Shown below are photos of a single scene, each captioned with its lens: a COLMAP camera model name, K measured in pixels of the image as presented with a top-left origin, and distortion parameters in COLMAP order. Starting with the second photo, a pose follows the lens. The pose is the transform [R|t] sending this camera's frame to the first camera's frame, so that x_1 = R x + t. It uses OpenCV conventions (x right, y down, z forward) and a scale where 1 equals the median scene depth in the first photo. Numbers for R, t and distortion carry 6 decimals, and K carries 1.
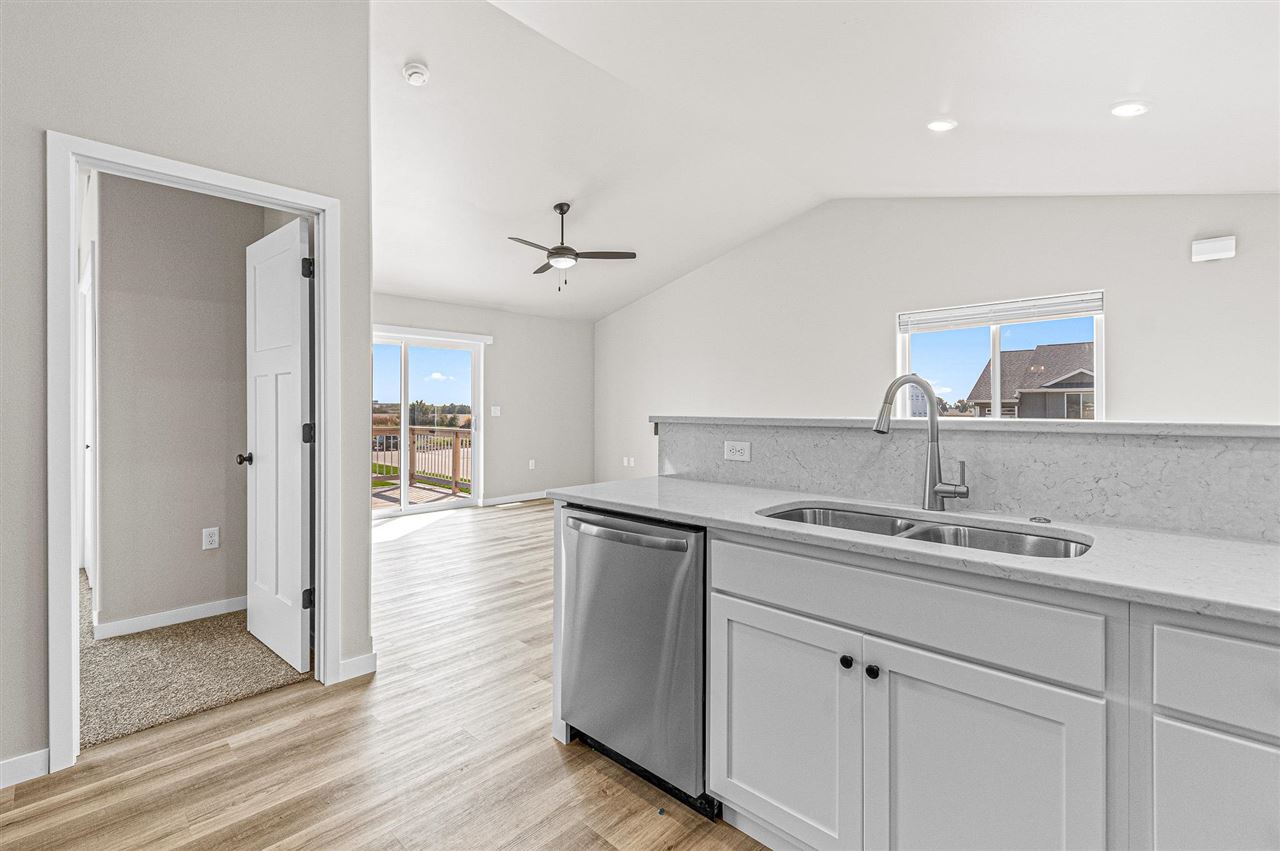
lens RADIAL K [[569.2, 0, 634.7], [0, 569.2, 409.0], [0, 0, 1]] dist [-0.000272, -0.000519]
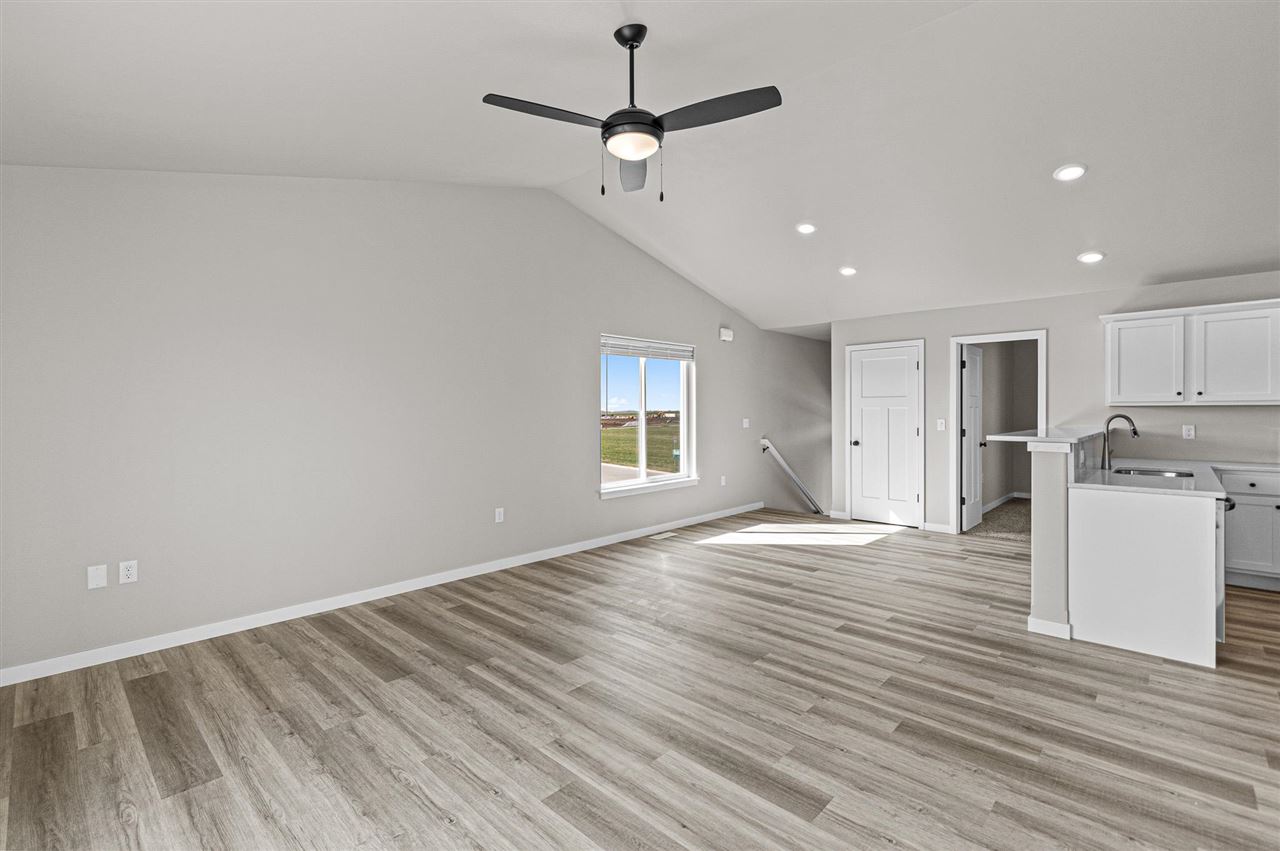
lens RADIAL K [[546.4, 0, 639.7], [0, 546.4, 445.1], [0, 0, 1]] dist [0.001195, -0.000013]
pose [[0.004438, -0.066246, 0.997793, -0.770985], [0.006311, 0.997785, 0.066217, -0.042927], [-0.999970, 0.006003, 0.004846, 1.267384]]
